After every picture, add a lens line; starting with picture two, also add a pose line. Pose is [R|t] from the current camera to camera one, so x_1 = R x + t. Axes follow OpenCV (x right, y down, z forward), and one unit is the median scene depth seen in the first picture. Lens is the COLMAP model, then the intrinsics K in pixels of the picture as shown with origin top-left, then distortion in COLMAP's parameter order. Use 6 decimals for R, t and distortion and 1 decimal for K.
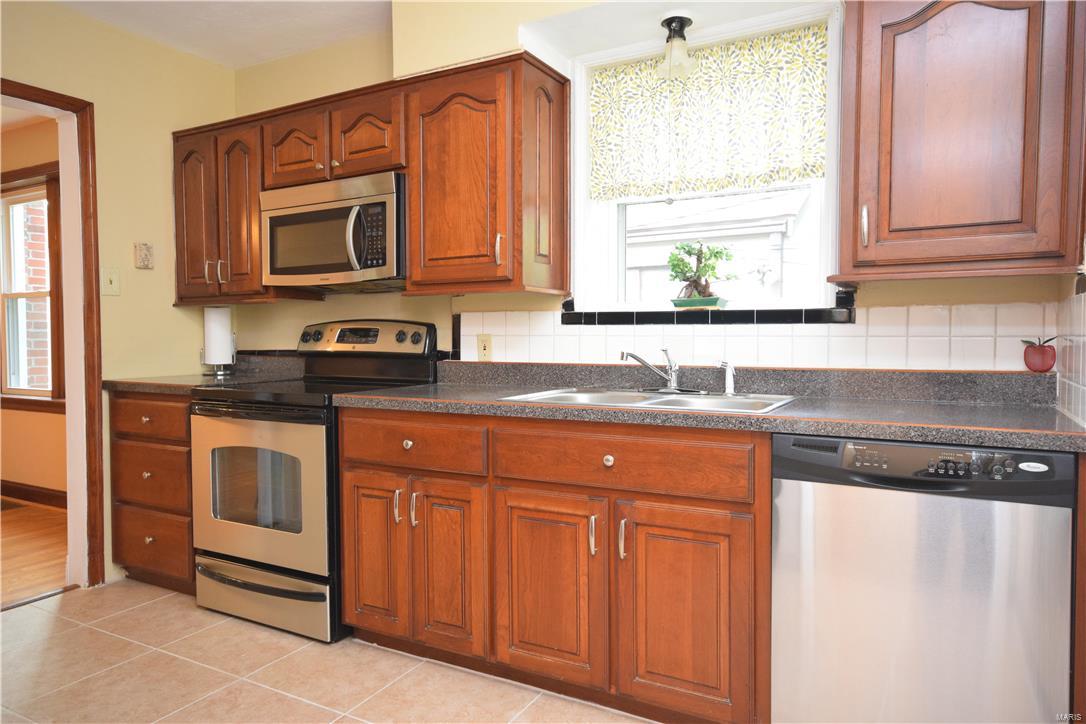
lens RADIAL K [[731.5, 0, 541.2], [0, 731.5, 357.6], [0, 0, 1]] dist [0.000411, 0.000343]
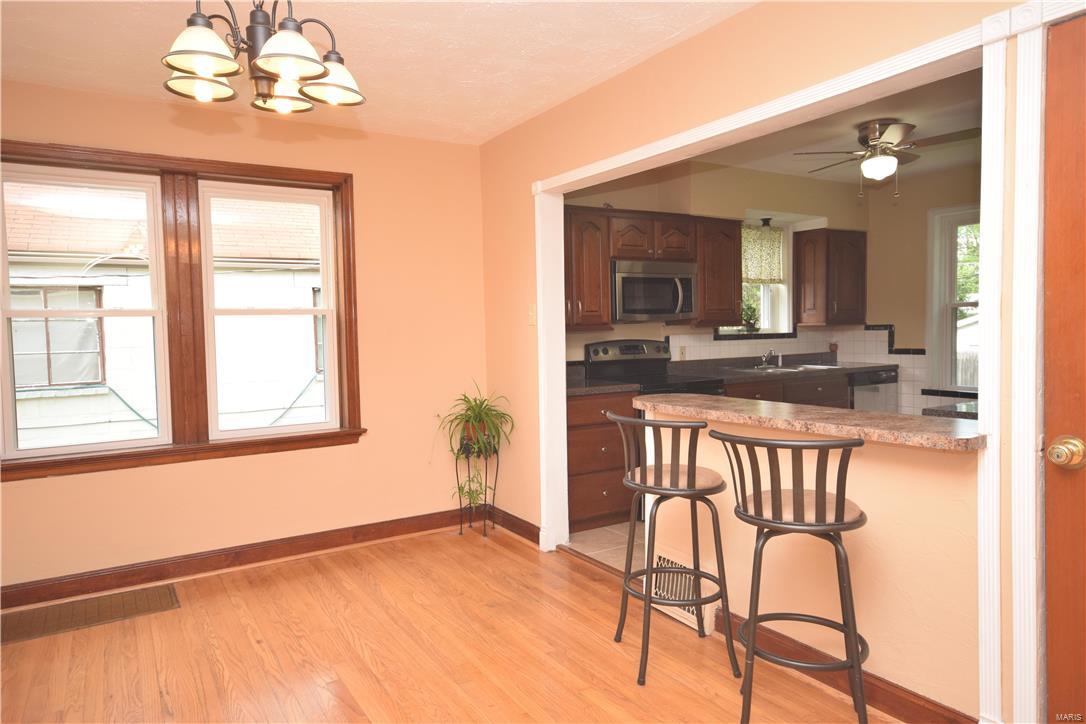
lens RADIAL K [[700.3, 0, 537.0], [0, 700.3, 360.8], [0, 0, 1]] dist [-0.003062, 0.002534]
pose [[0.470814, -0.047473, 0.880955, -2.158039], [0.046351, 0.998503, 0.029036, -0.075023], [-0.881014, 0.027163, 0.472309, 0.536563]]
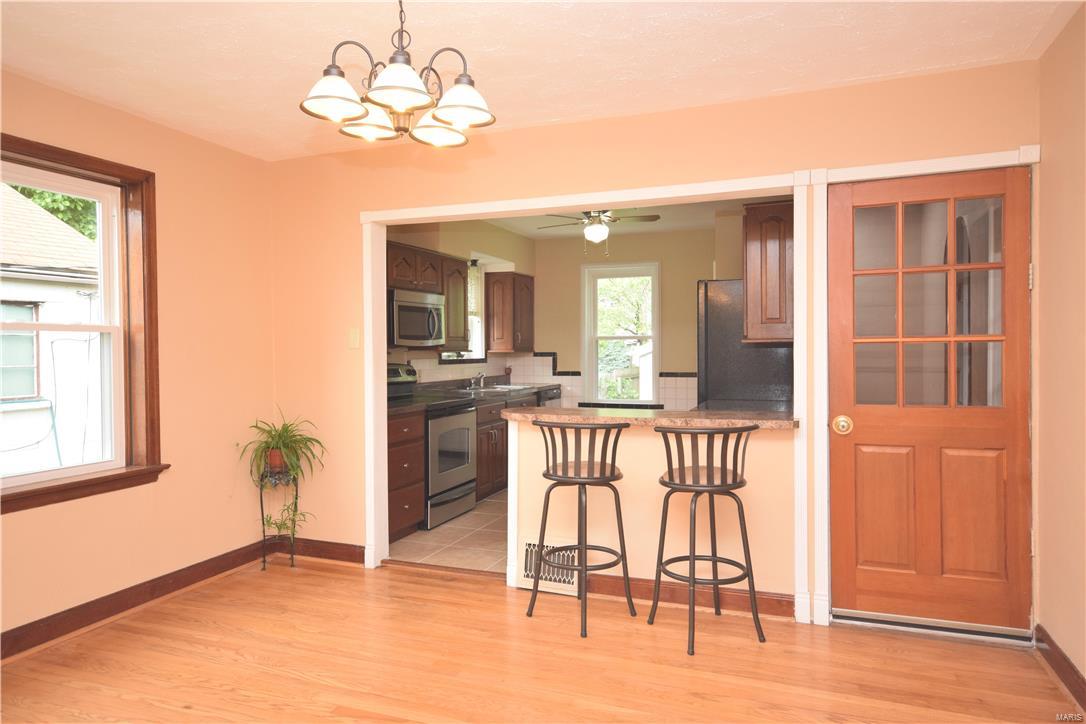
lens RADIAL K [[700.3, 0, 537.0], [0, 700.3, 360.8], [0, 0, 1]] dist [-0.003062, 0.002534]
pose [[-0.154101, -0.013002, 0.987969, -2.432458], [0.038089, 0.999092, 0.019090, -0.096591], [-0.987321, 0.040573, -0.153466, 1.116239]]
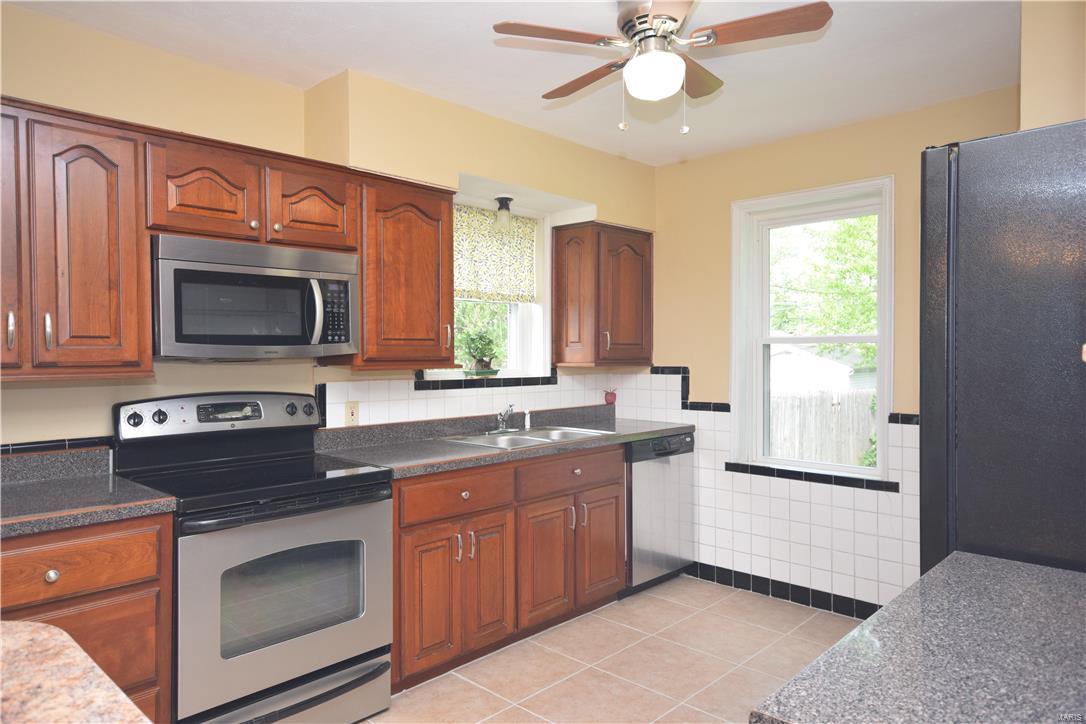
lens RADIAL K [[700.3, 0, 537.0], [0, 700.3, 360.8], [0, 0, 1]] dist [-0.003062, 0.002534]
pose [[0.241514, -0.006971, 0.970372, -1.199313], [0.031607, 0.999500, -0.000686, -0.096981], [-0.969883, 0.030836, 0.241613, 0.535576]]
